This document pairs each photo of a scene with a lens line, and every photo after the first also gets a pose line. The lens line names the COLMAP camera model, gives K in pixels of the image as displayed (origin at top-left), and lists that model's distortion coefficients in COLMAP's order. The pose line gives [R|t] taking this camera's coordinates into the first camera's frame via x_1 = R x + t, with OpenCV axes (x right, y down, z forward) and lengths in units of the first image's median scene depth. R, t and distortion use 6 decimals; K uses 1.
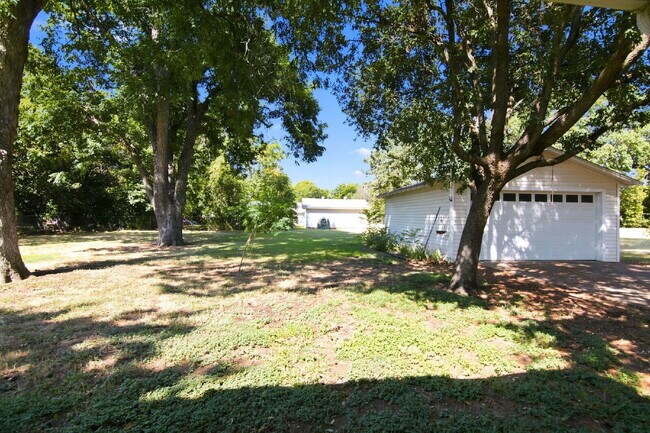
lens RADIAL K [[313.8, 0, 325.0], [0, 313.8, 216.5], [0, 0, 1]] dist [-0.005340, 0.000204]
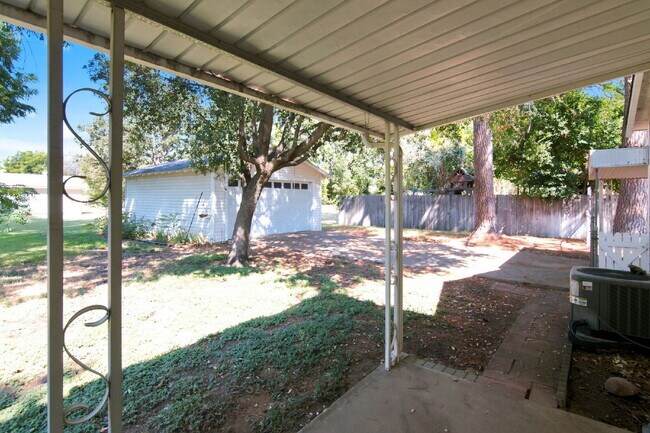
lens RADIAL K [[366.4, 0, 325.2], [0, 366.4, 192.4], [0, 0, 1]] dist [-0.000781, -0.000216]
pose [[0.680591, -0.003581, 0.732654, -0.369834], [0.002539, 0.999994, 0.002528, -0.044071], [-0.732659, 0.000140, 0.680596, -0.218719]]
